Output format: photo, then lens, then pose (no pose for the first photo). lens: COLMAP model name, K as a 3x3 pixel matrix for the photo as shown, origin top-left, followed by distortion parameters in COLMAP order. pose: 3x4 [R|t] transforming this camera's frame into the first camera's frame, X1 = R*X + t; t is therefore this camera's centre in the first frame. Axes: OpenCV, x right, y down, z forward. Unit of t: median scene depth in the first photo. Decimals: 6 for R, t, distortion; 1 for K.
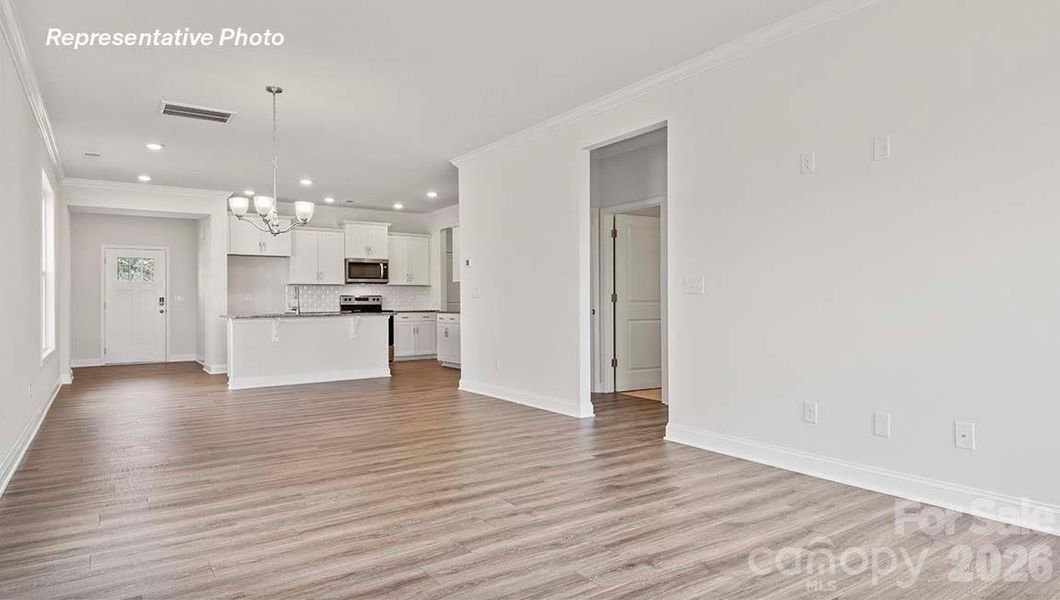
lens RADIAL K [[621.8, 0, 530.0], [0, 621.8, 300.0], [0, 0, 1]] dist [0.024990, -0.001660]
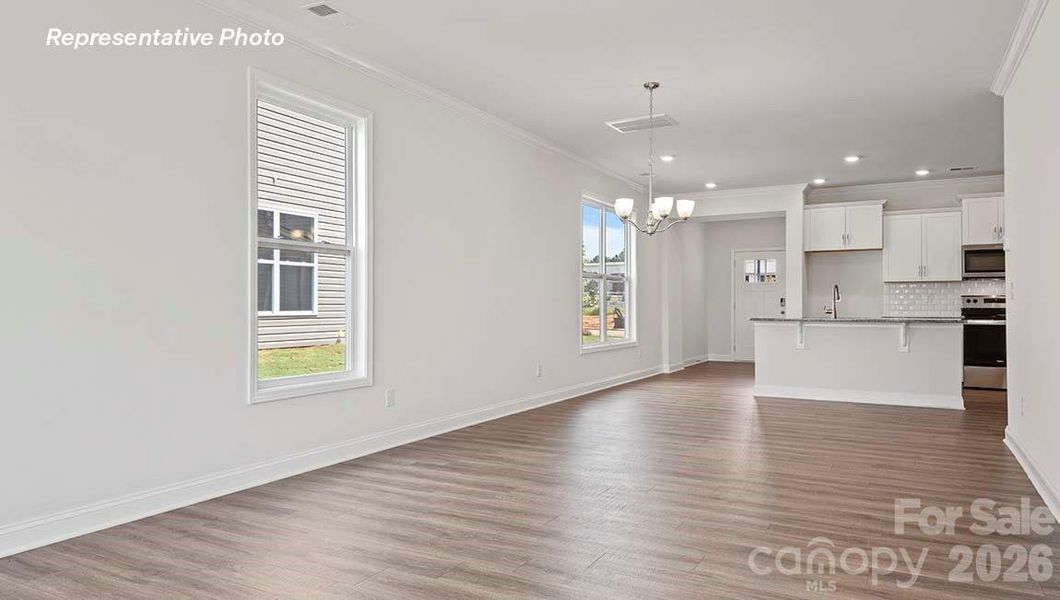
lens RADIAL K [[680.9, 0, 530.0], [0, 680.9, 300.0], [0, 0, 1]] dist [0.040456, -0.000835]
pose [[0.447181, 0.001434, -0.894442, 0.214358], [-0.001971, 0.999998, 0.000618, -0.001393], [0.894441, 0.001486, 0.447183, 0.166010]]
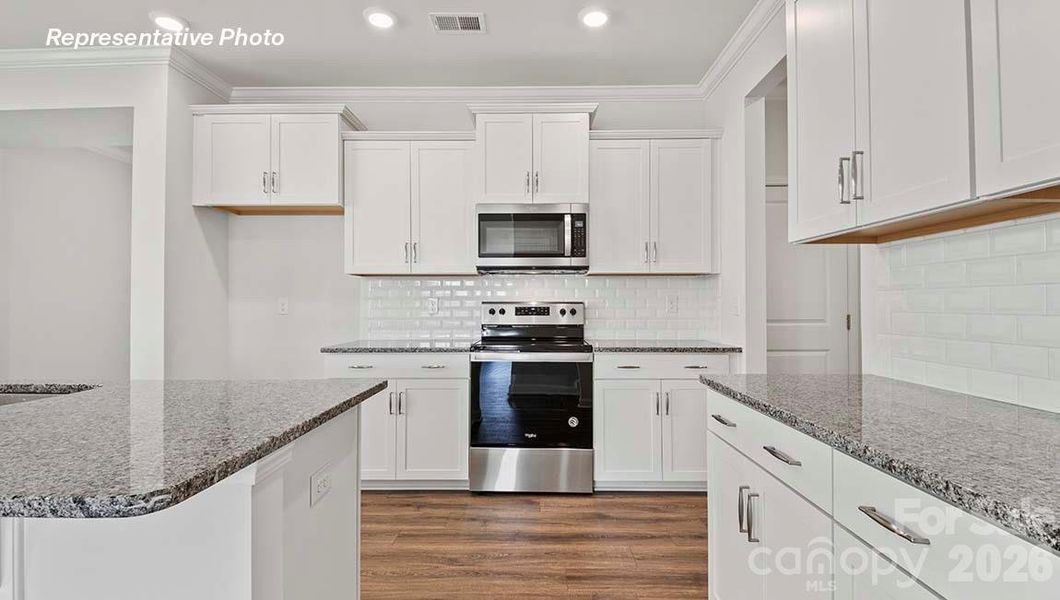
lens RADIAL K [[467.9, 0, 530.0], [0, 467.9, 300.0], [0, 0, 1]] dist [-0.003395, -0.000853]
pose [[0.814987, 0.002062, -0.579475, -0.099753], [-0.002974, 0.999995, -0.000624, -0.008394], [0.579471, 0.002232, 0.814989, 0.782328]]
